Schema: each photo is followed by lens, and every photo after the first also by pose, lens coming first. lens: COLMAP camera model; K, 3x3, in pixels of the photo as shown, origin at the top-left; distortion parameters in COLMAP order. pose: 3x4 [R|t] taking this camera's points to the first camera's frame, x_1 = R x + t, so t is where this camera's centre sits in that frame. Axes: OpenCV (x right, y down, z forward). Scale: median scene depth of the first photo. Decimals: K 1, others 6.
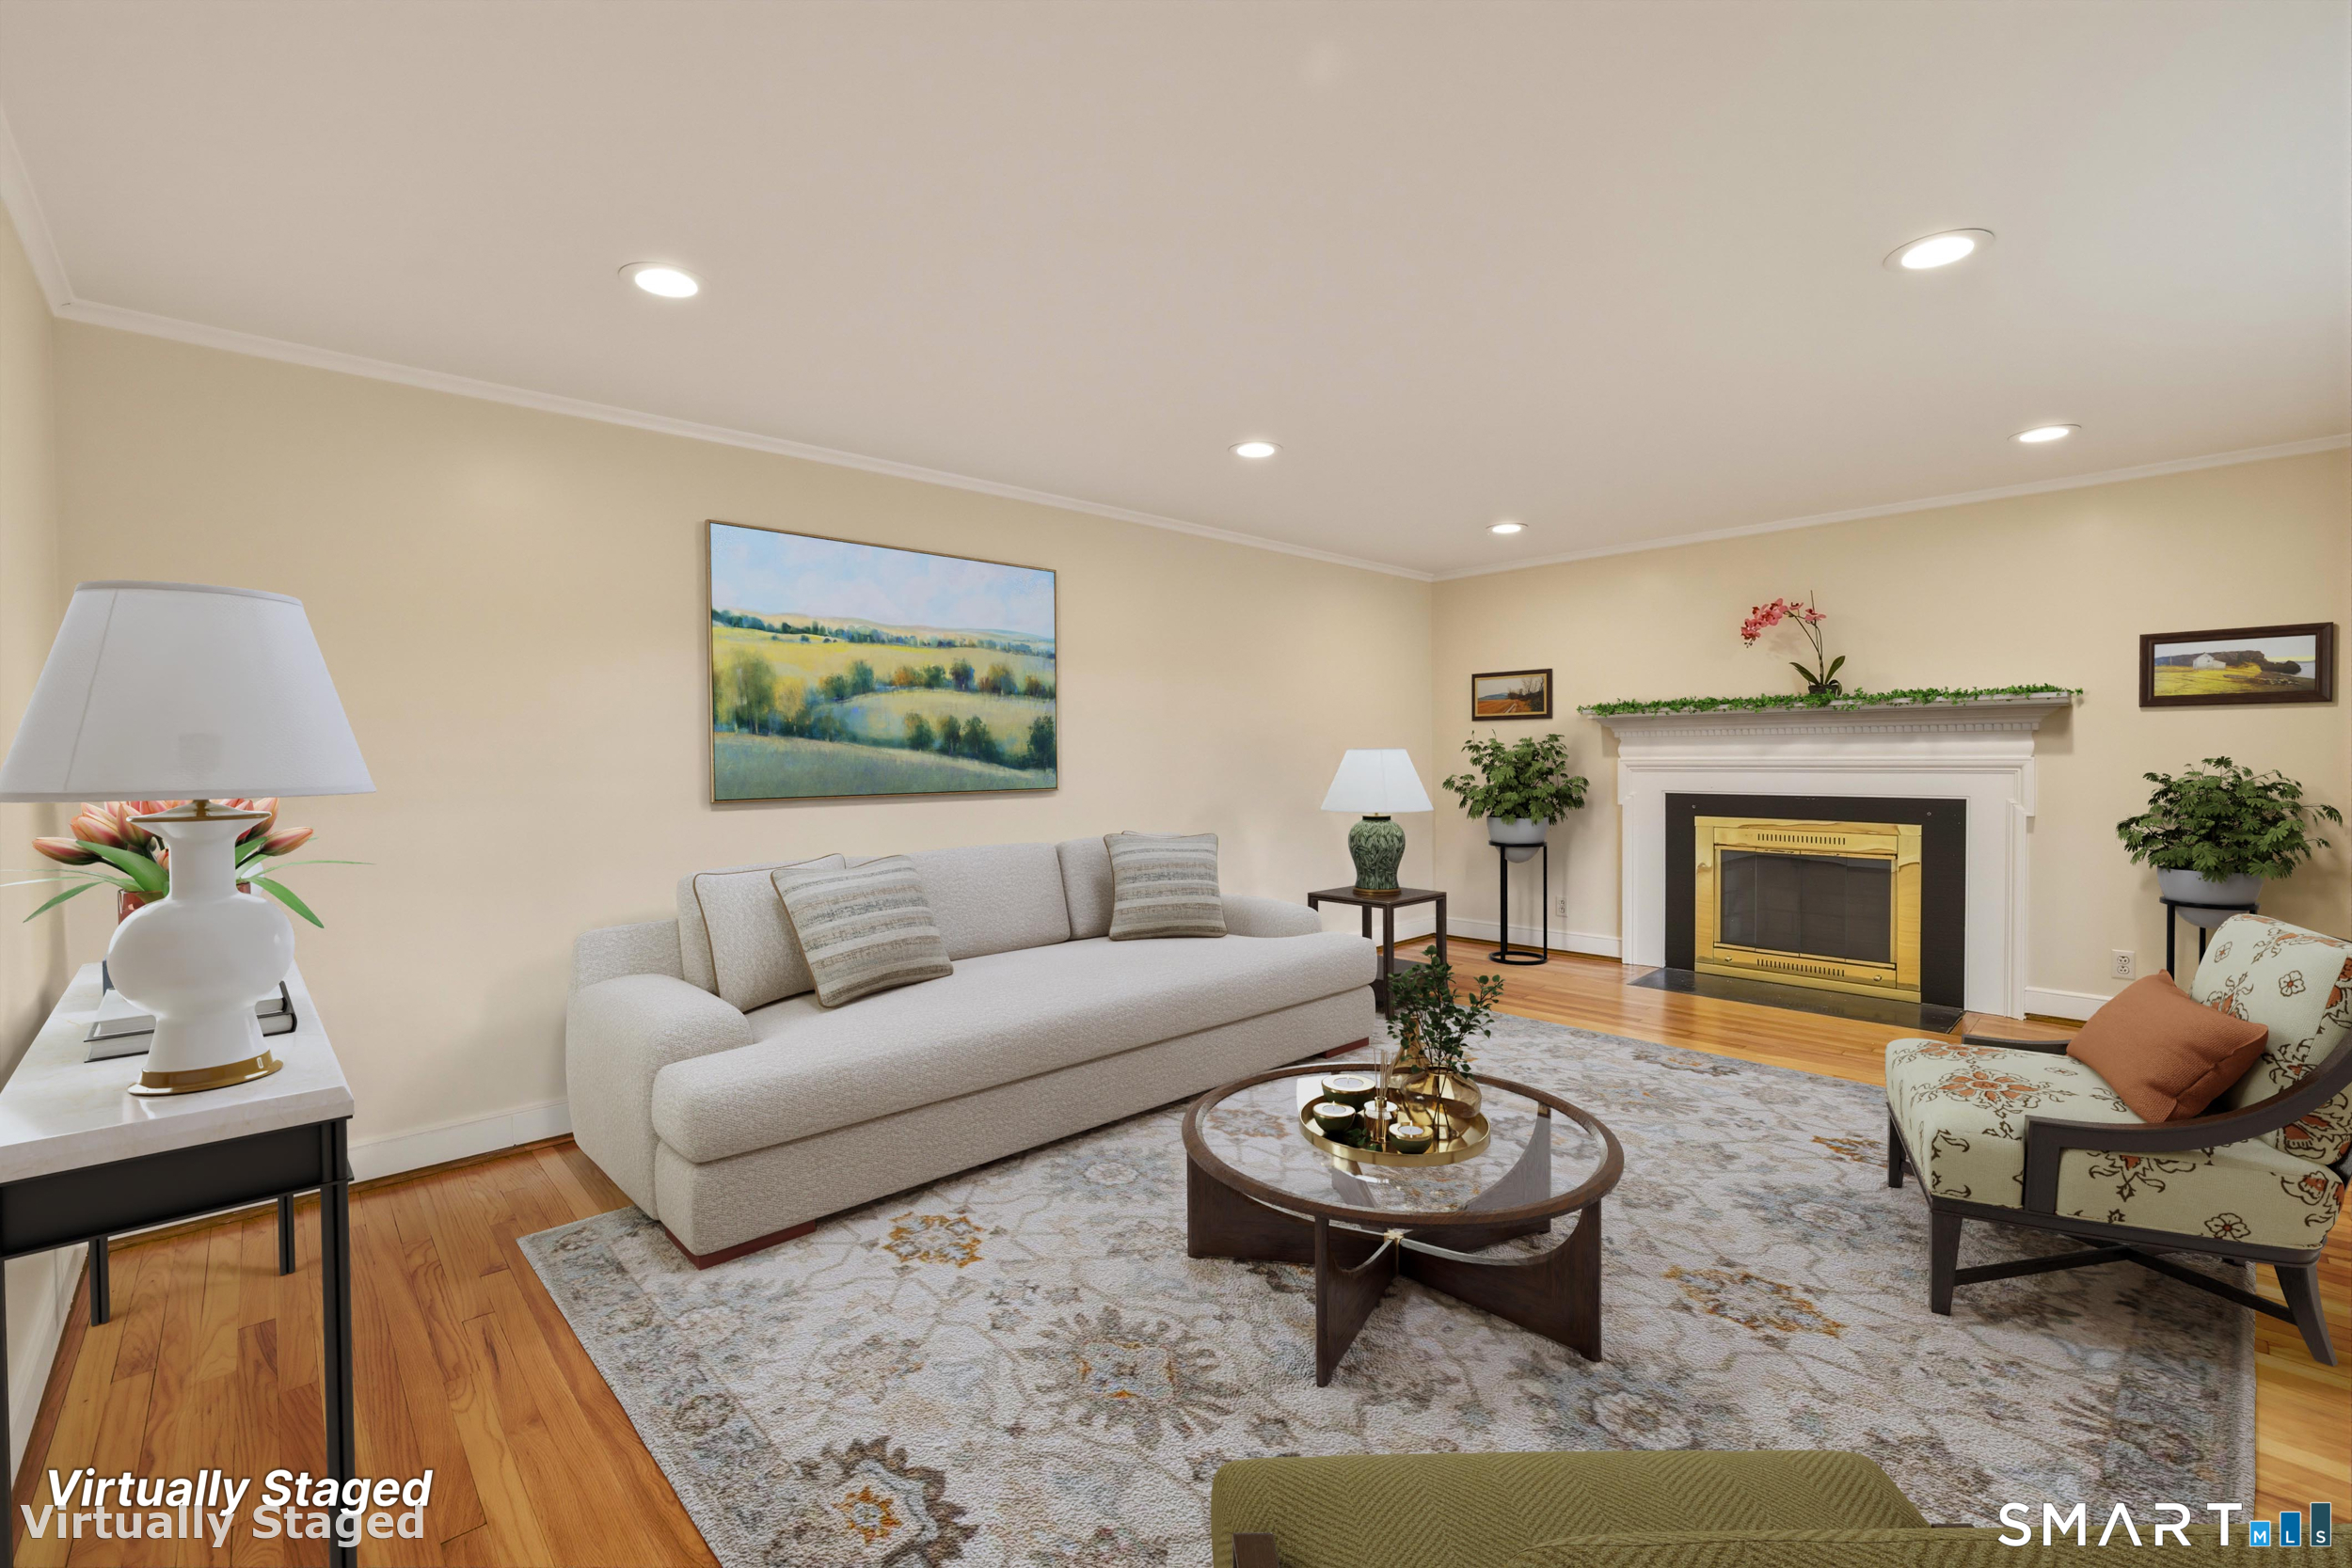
lens RADIAL K [[1028.3, 0, 1196.7], [0, 1028.3, 779.5], [0, 0, 1]] dist [-0.019113, 0.002449]
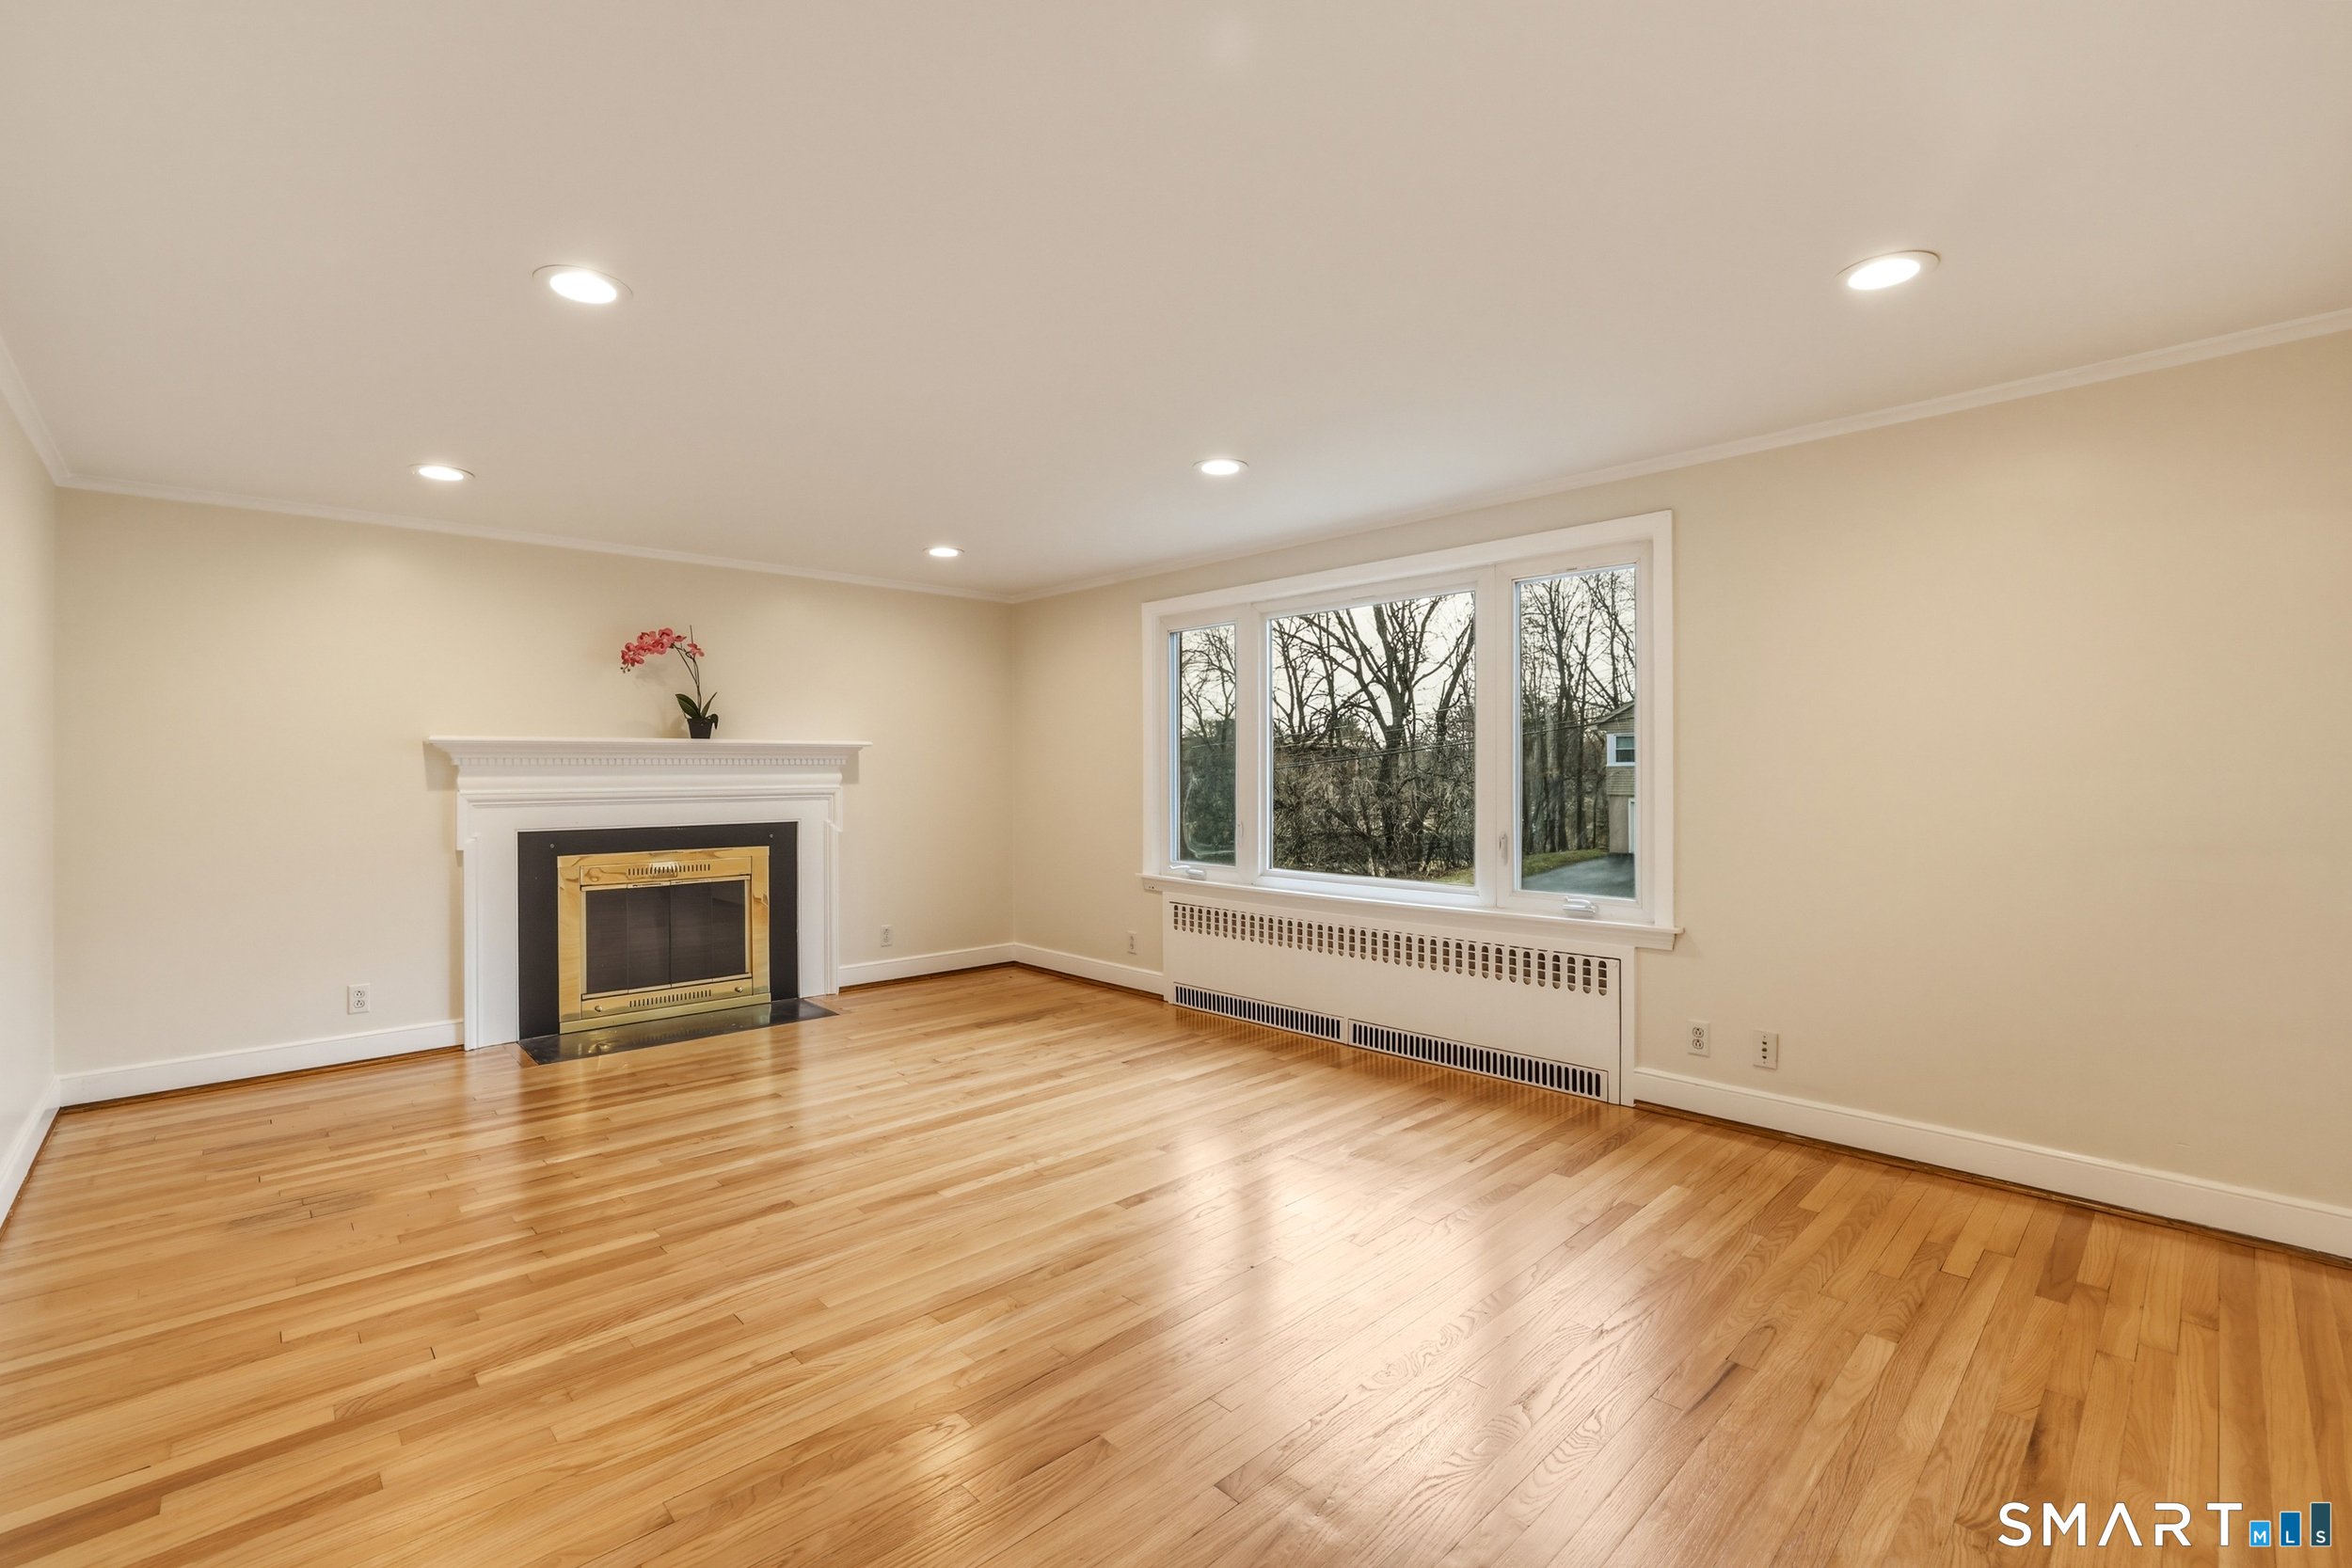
lens RADIAL K [[1028.3, 0, 1169.8], [0, 1028.3, 771.0], [0, 0, 1]] dist [-0.019113, 0.002449]
pose [[0.024067, 0.006488, 0.999689, -0.394373], [0.026337, 0.999628, -0.007121, -0.017970], [-0.999363, 0.026501, 0.023887, 0.476929]]
